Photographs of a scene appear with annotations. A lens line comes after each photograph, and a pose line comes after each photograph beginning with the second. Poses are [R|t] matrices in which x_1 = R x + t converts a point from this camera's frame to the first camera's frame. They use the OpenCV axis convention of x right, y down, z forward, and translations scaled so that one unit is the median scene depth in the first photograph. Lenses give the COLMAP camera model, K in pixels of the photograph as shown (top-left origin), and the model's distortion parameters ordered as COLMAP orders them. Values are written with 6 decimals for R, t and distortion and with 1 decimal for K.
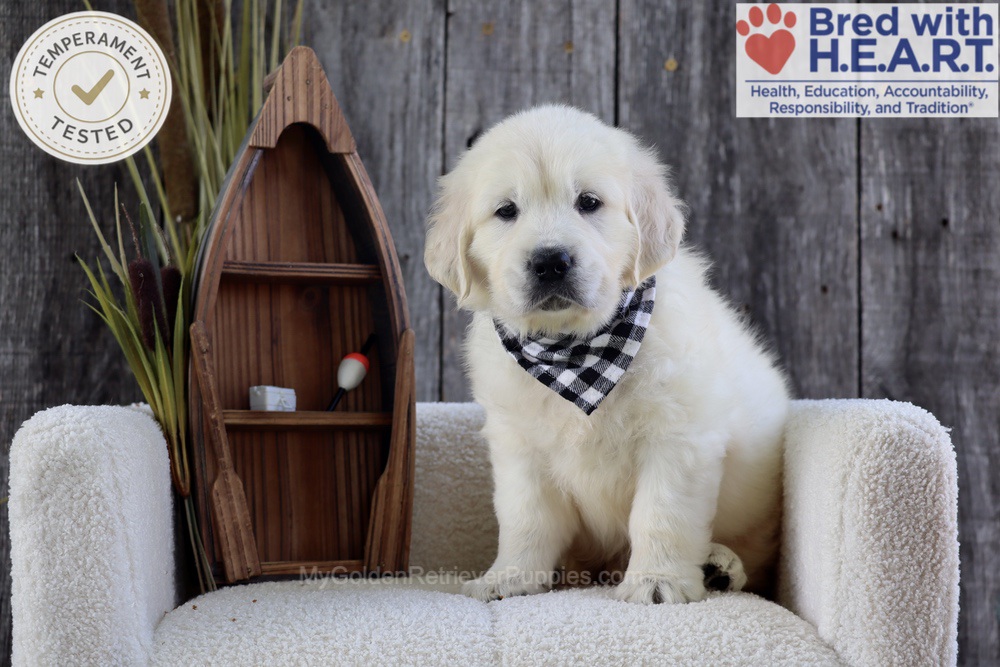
lens RADIAL K [[5104.7, 0, 496.8], [0, 5104.7, 321.2], [0, 0, 1]] dist [2.584555, 21.554784]
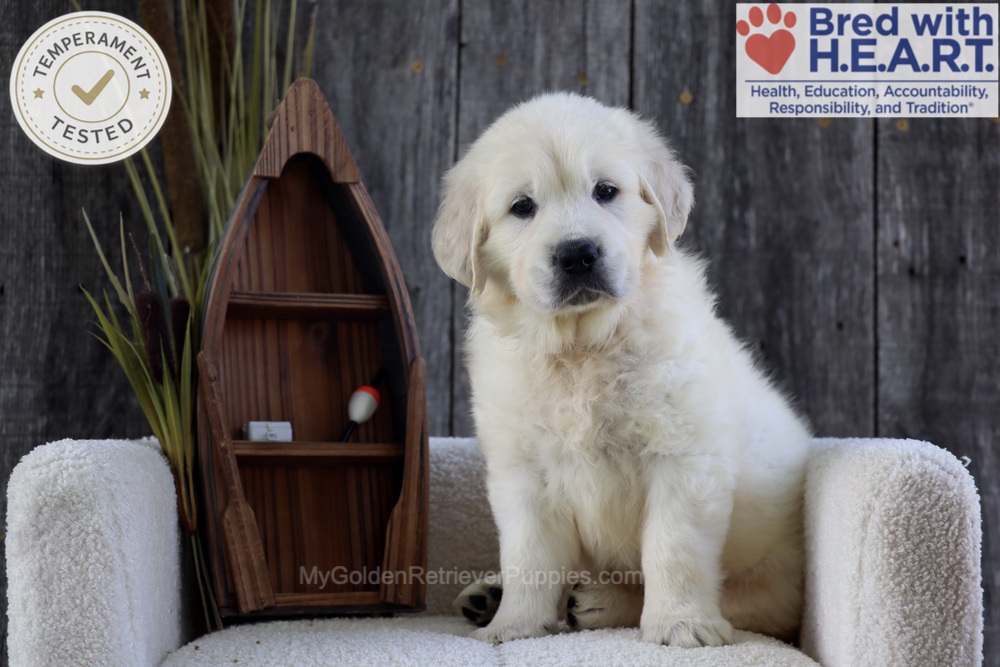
lens RADIAL K [[4120.3, 0, 502.6], [0, 4120.3, 311.4], [0, 0, 1]] dist [1.286133, 25.093711]
pose [[0.999968, 0.007764, -0.001953, 0.000466], [-0.007781, 0.999932, -0.008629, -0.001593], [0.001886, 0.008644, 0.999961, 0.204712]]
